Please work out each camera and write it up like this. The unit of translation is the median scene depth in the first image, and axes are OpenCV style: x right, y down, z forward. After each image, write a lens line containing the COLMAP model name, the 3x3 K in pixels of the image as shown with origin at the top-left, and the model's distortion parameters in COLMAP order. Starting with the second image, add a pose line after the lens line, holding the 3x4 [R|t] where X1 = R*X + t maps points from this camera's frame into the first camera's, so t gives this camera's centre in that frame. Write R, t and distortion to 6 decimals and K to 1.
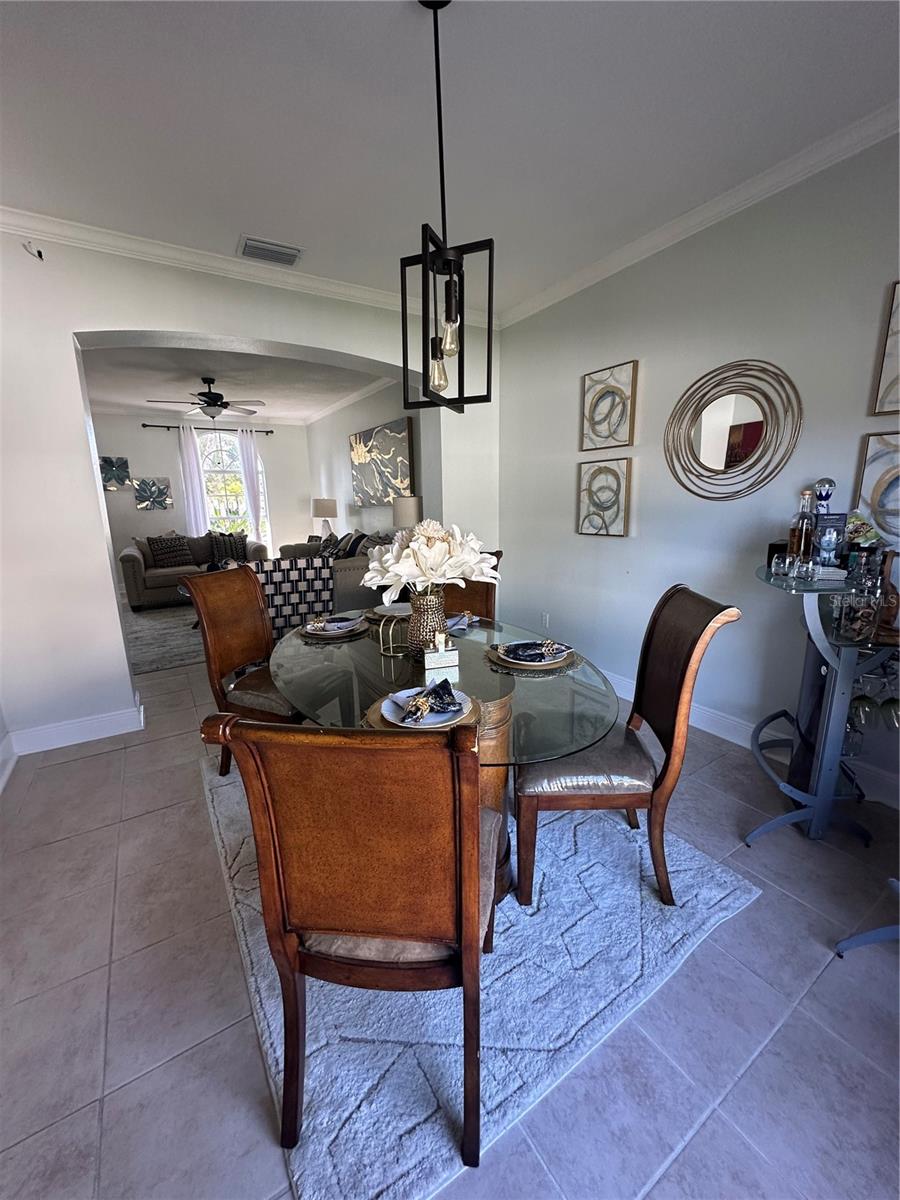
lens RADIAL K [[477.9, 0, 447.8], [0, 477.9, 599.7], [0, 0, 1]] dist [-0.003737, 0.000314]
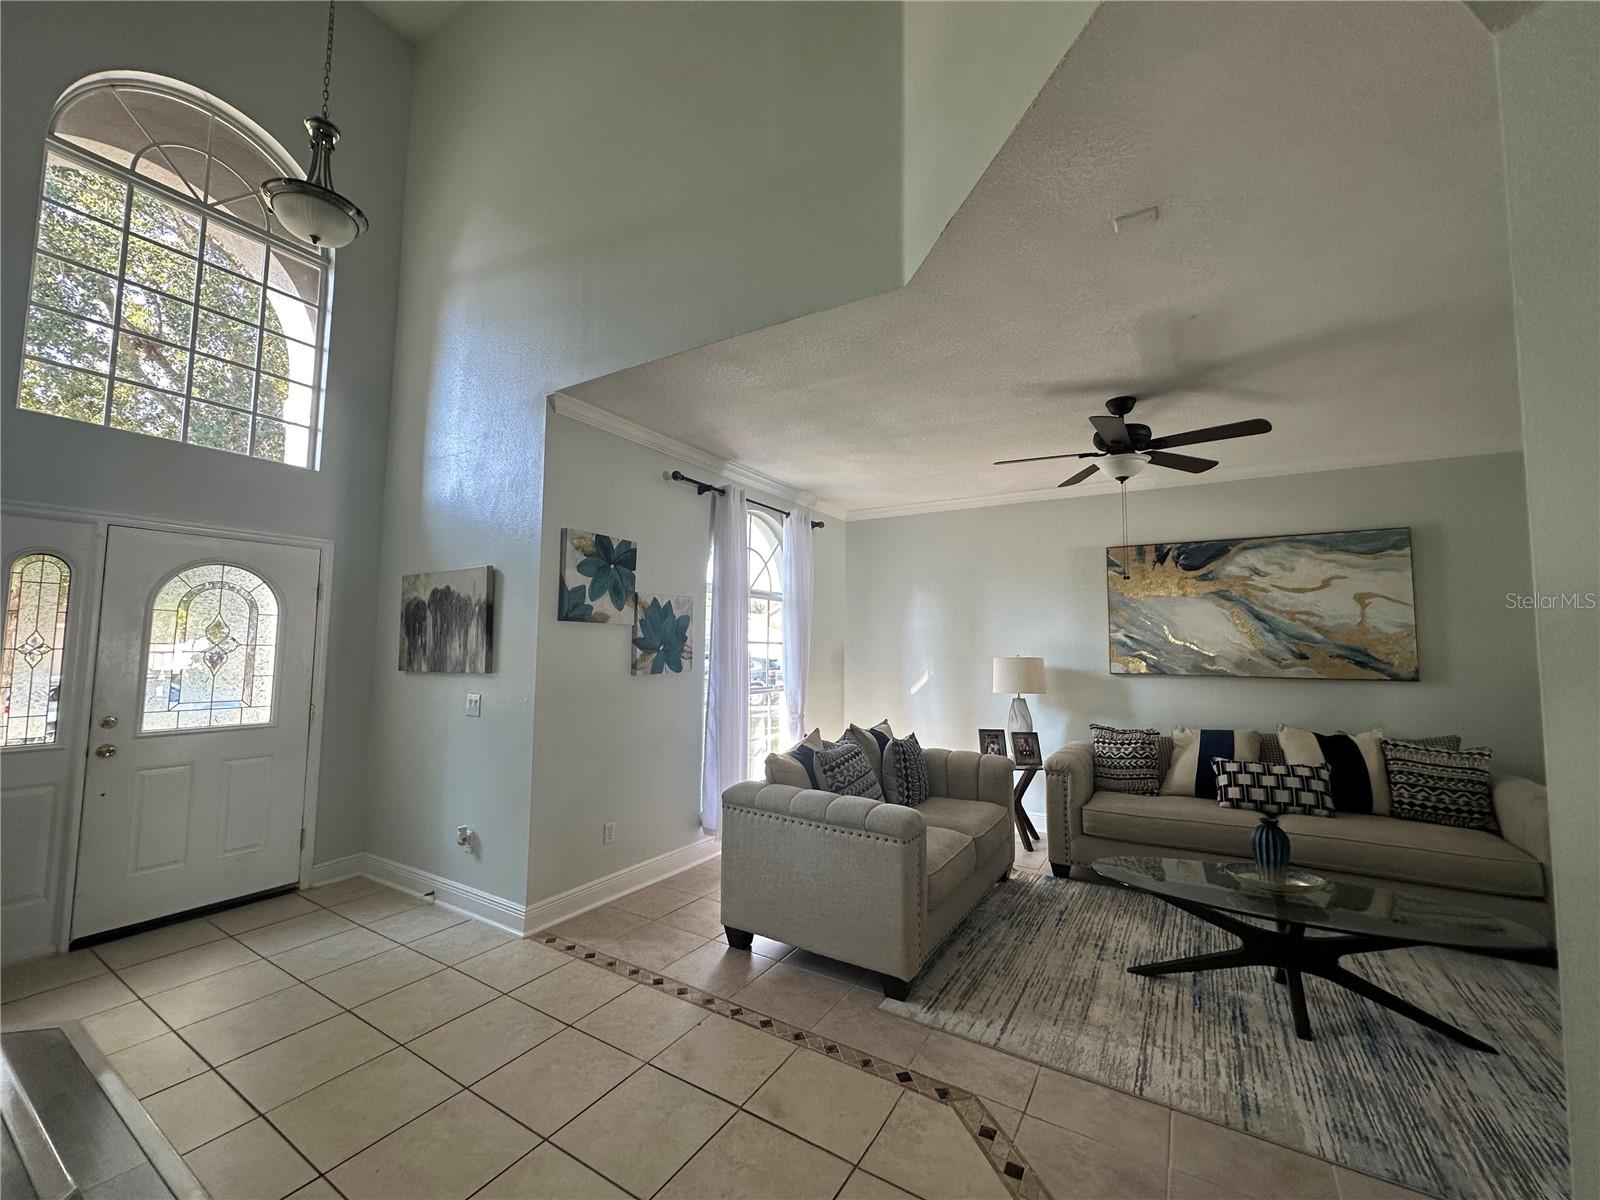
lens RADIAL K [[637.2, 0, 799.3], [0, 637.2, 597.2], [0, 0, 1]] dist [-0.003737, 0.000314]
pose [[0.895696, 0.065482, 0.439819, -0.790279], [0.064283, 0.959640, -0.273788, -0.102649], [-0.439996, 0.273503, 0.855336, 0.507626]]
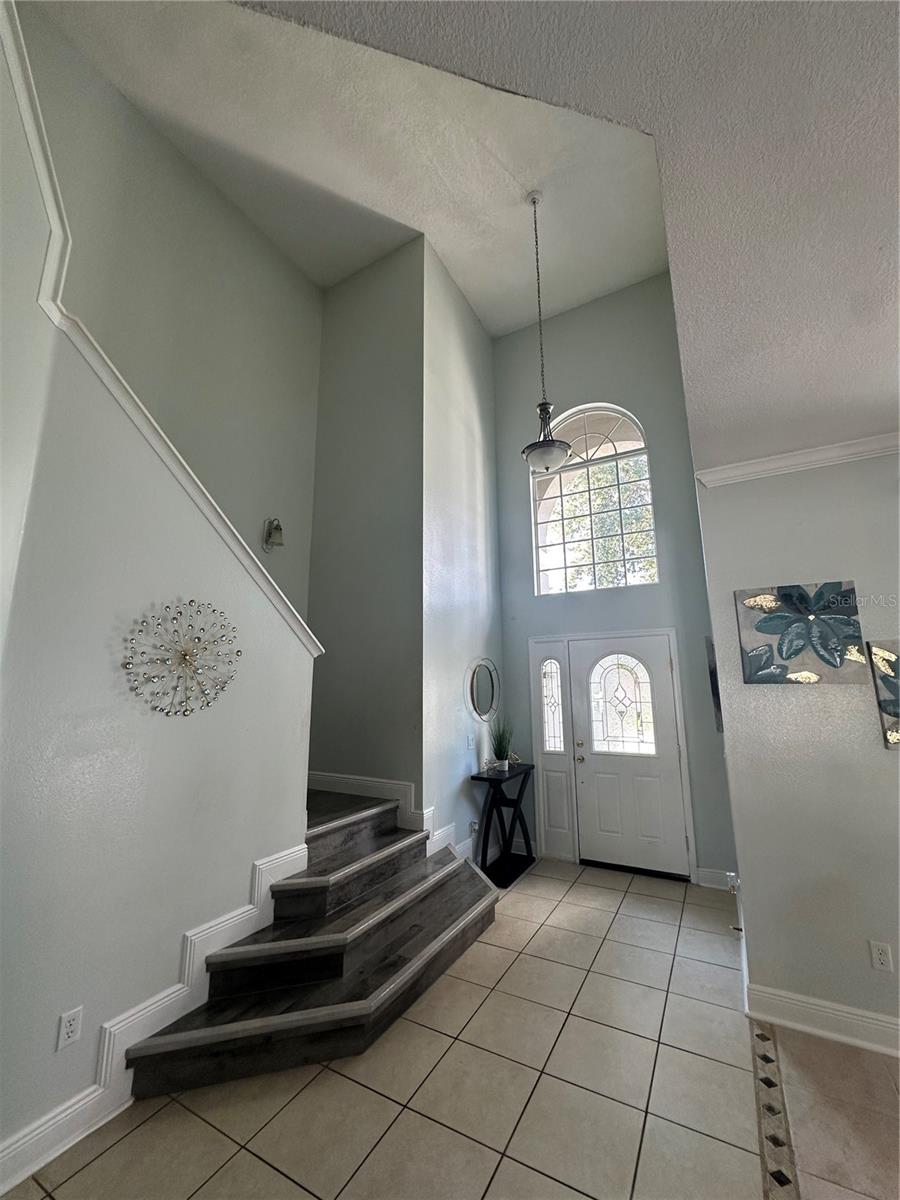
lens RADIAL K [[476.2, 0, 453.9], [0, 476.2, 601.8], [0, 0, 1]] dist [-0.000933, 0.000064]
pose [[0.483162, -0.139831, -0.864292, -0.533802], [-0.184634, 0.948691, -0.256701, -0.154638], [0.855841, 0.283606, 0.432554, 0.643565]]
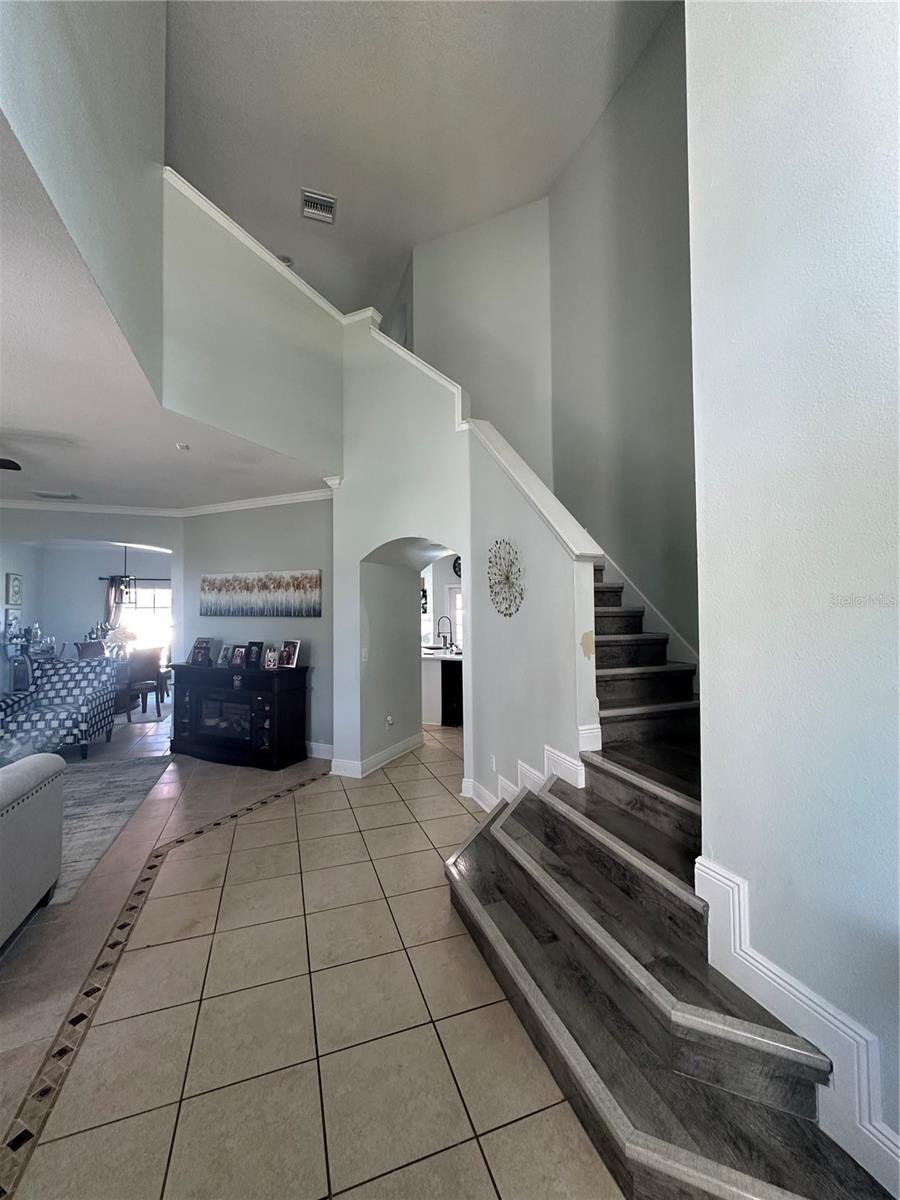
lens RADIAL K [[477.9, 0, 447.8], [0, 477.9, 599.7], [0, 0, 1]] dist [-0.003737, 0.000314]
pose [[-0.976983, 0.034919, 0.210439, -0.927520], [0.073335, 0.981361, 0.177628, -0.232161], [-0.200314, 0.188972, -0.961334, 1.089960]]
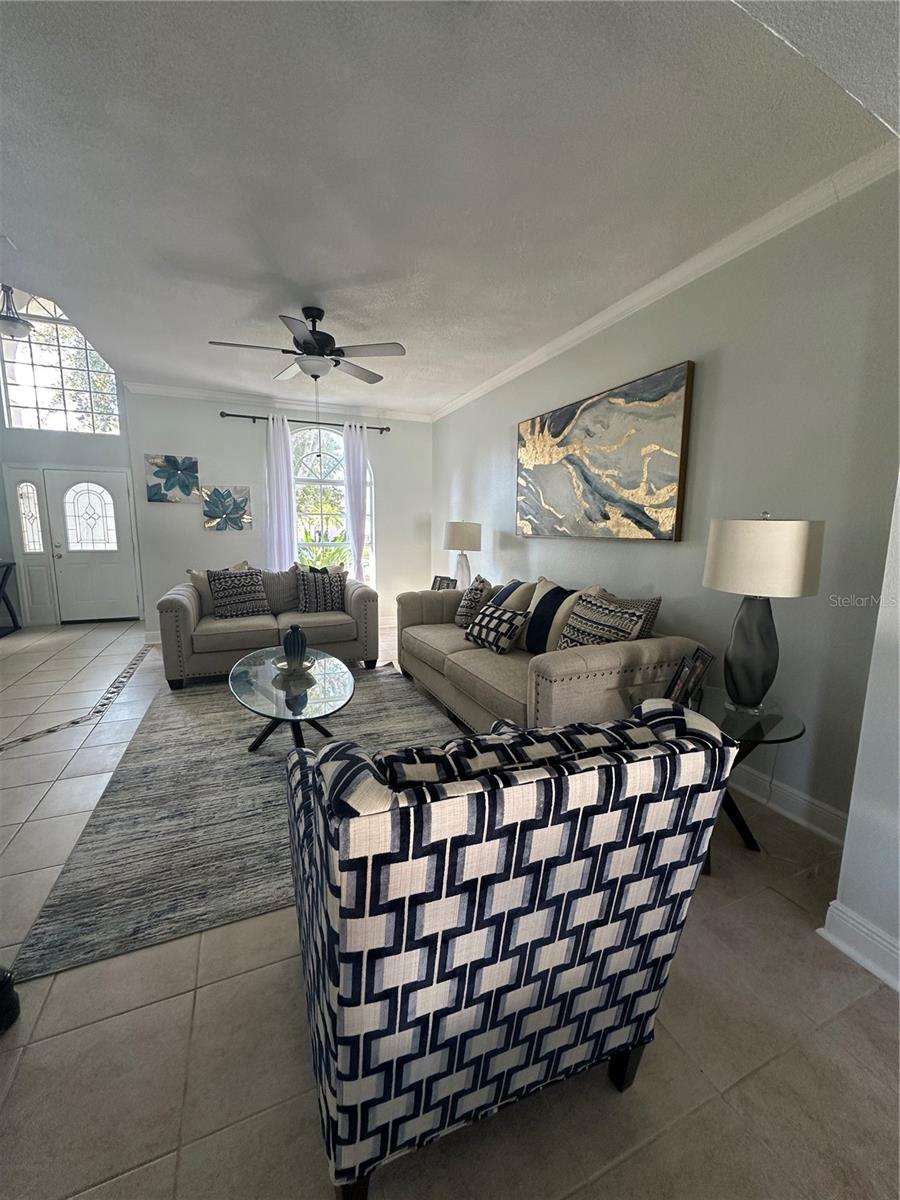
lens RADIAL K [[477.9, 0, 447.8], [0, 477.9, 599.7], [0, 0, 1]] dist [-0.003737, 0.000314]
pose [[0.986698, 0.054808, -0.153048, -0.176767], [-0.063628, 0.996548, -0.053334, -0.069801], [0.149597, 0.062362, 0.986779, 0.360557]]
